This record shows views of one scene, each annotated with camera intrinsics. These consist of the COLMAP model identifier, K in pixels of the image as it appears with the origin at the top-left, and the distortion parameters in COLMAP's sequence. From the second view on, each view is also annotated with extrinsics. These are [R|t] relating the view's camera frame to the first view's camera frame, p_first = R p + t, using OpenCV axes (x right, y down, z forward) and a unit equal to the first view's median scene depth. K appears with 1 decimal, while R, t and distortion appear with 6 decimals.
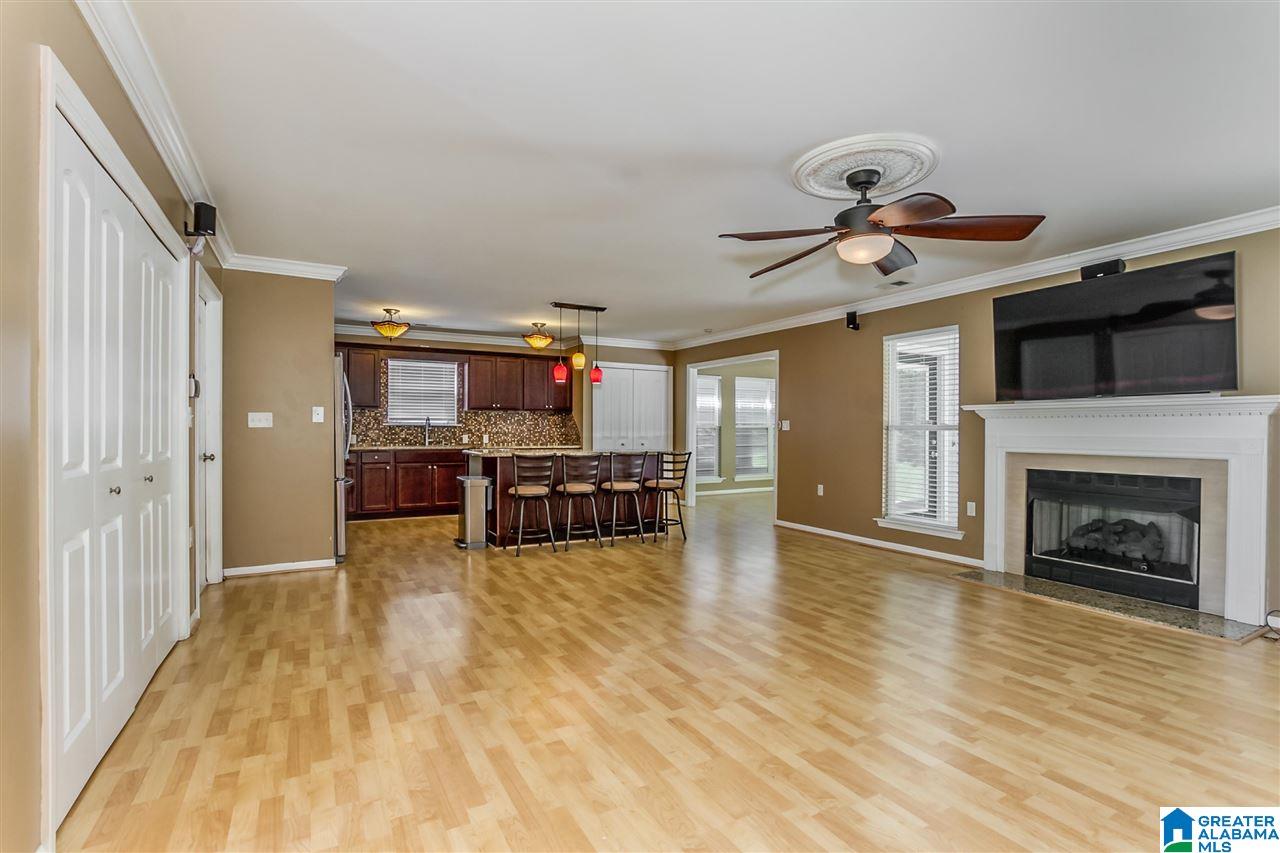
lens RADIAL K [[593.9, 0, 640.3], [0, 593.9, 430.7], [0, 0, 1]] dist [-0.031005, 0.008630]
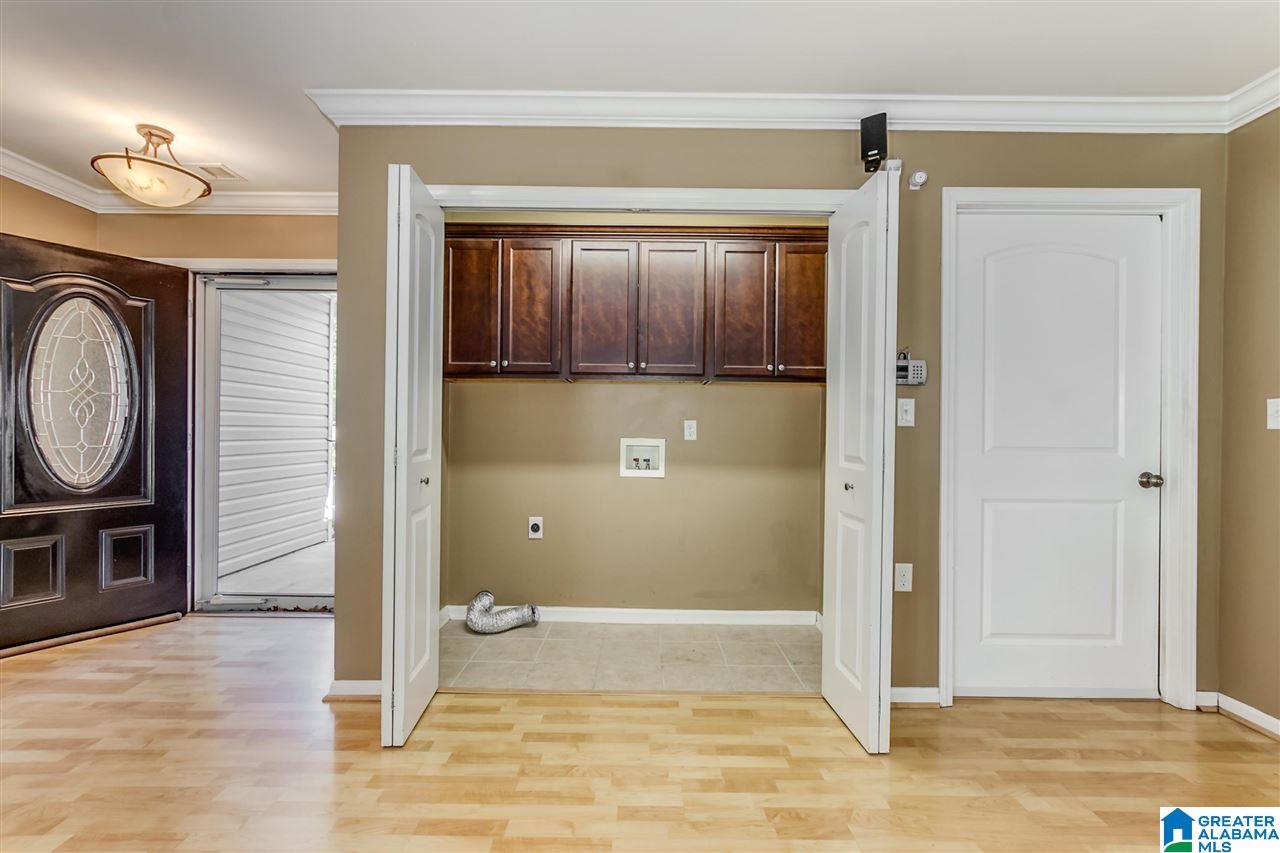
lens RADIAL K [[580.3, 0, 644.3], [0, 580.3, 430.0], [0, 0, 1]] dist [-0.001536, -0.000090]
pose [[-0.487432, -0.011249, -0.873089, 0.012585], [-0.014942, 0.999878, -0.004540, 0.004963], [0.873033, 0.010833, -0.487540, 0.749173]]
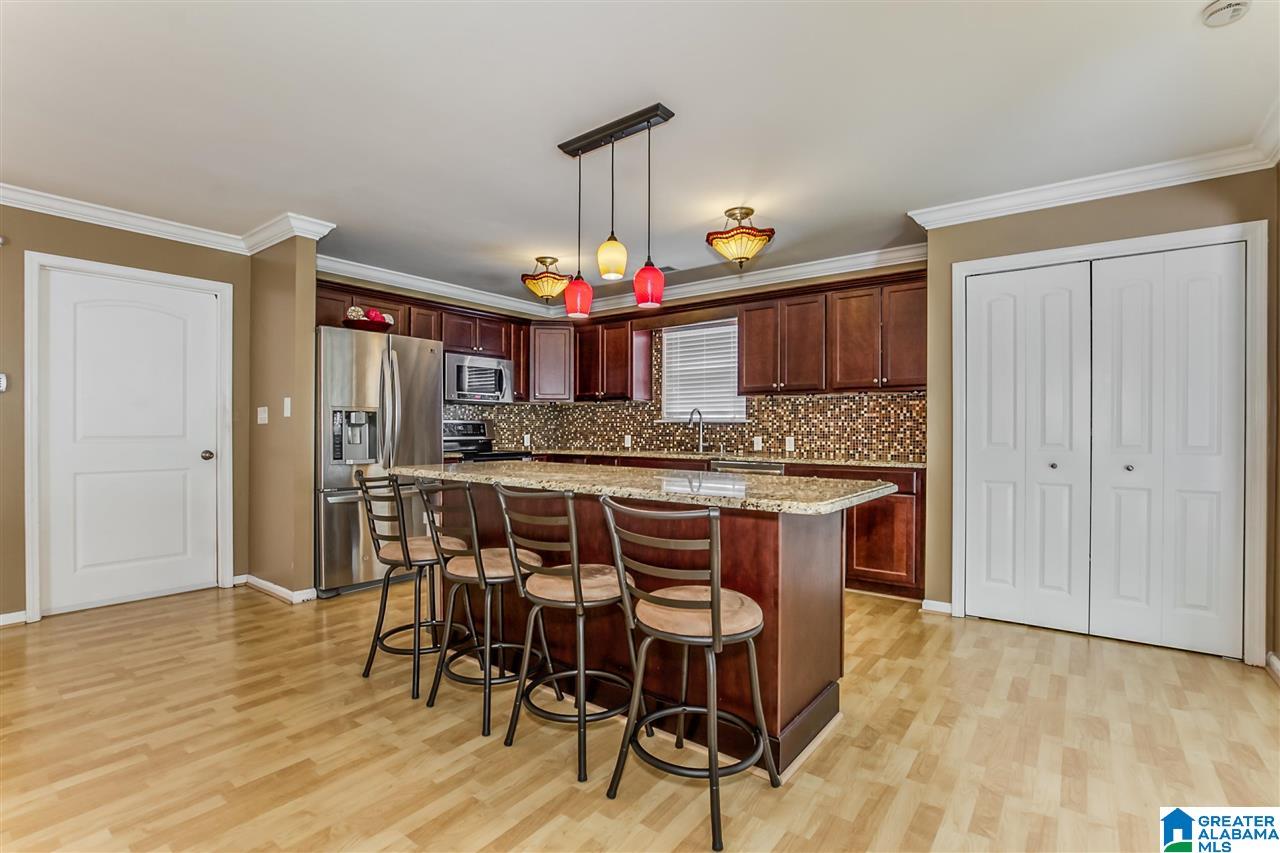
lens RADIAL K [[602.7, 0, 641.8], [0, 602.7, 429.6], [0, 0, 1]] dist [-0.022767, 0.000875]
pose [[0.393447, -0.003913, -0.919339, 0.399709], [-0.003437, 0.999978, -0.005727, 0.006209], [0.919341, 0.005413, 0.393425, 1.137423]]
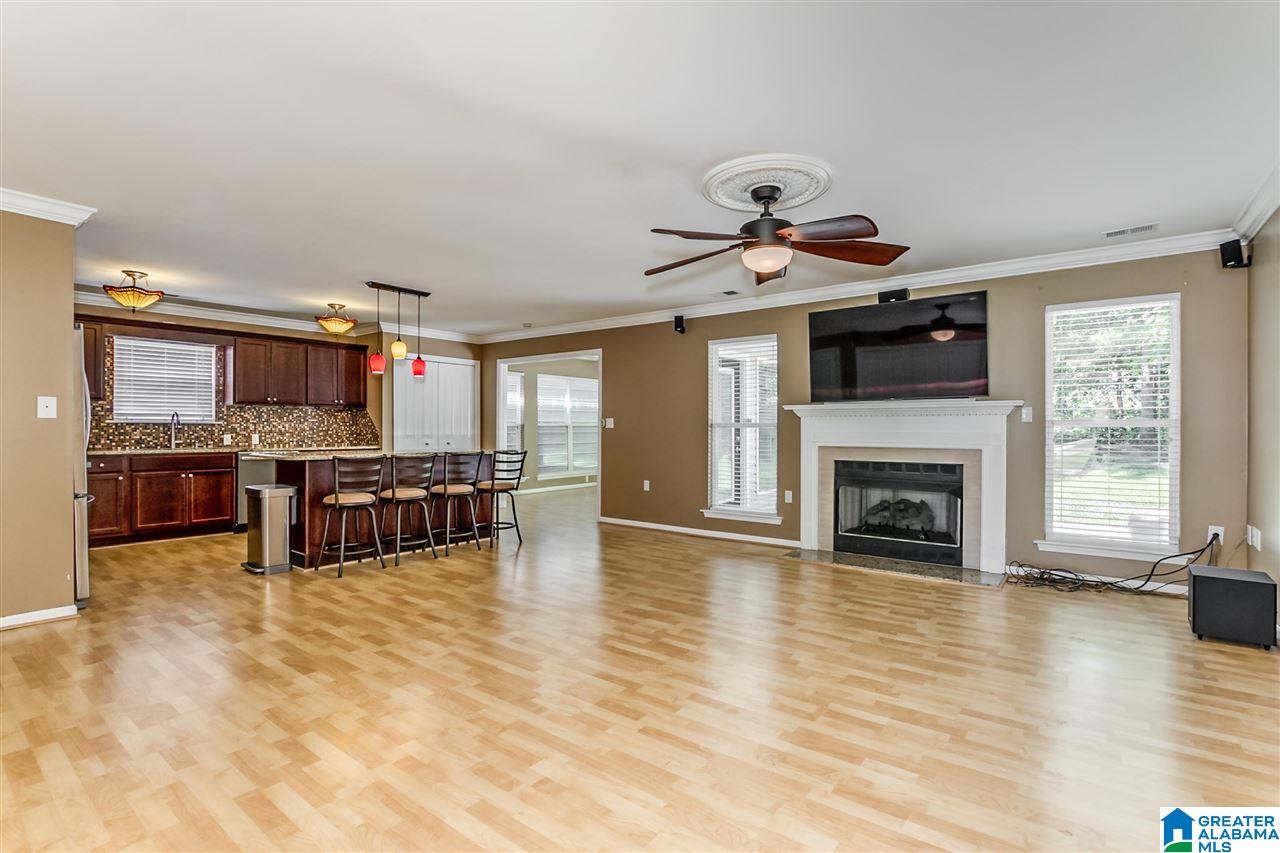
lens RADIAL K [[596.7, 0, 640.0], [0, 596.7, 426.5], [0, 0, 1]] dist [-0.029361, 0.007578]
pose [[0.919687, -0.001340, 0.392650, -0.161357], [0.003038, 0.999989, -0.003705, 0.000865], [-0.392640, 0.004601, 0.919681, 0.057587]]
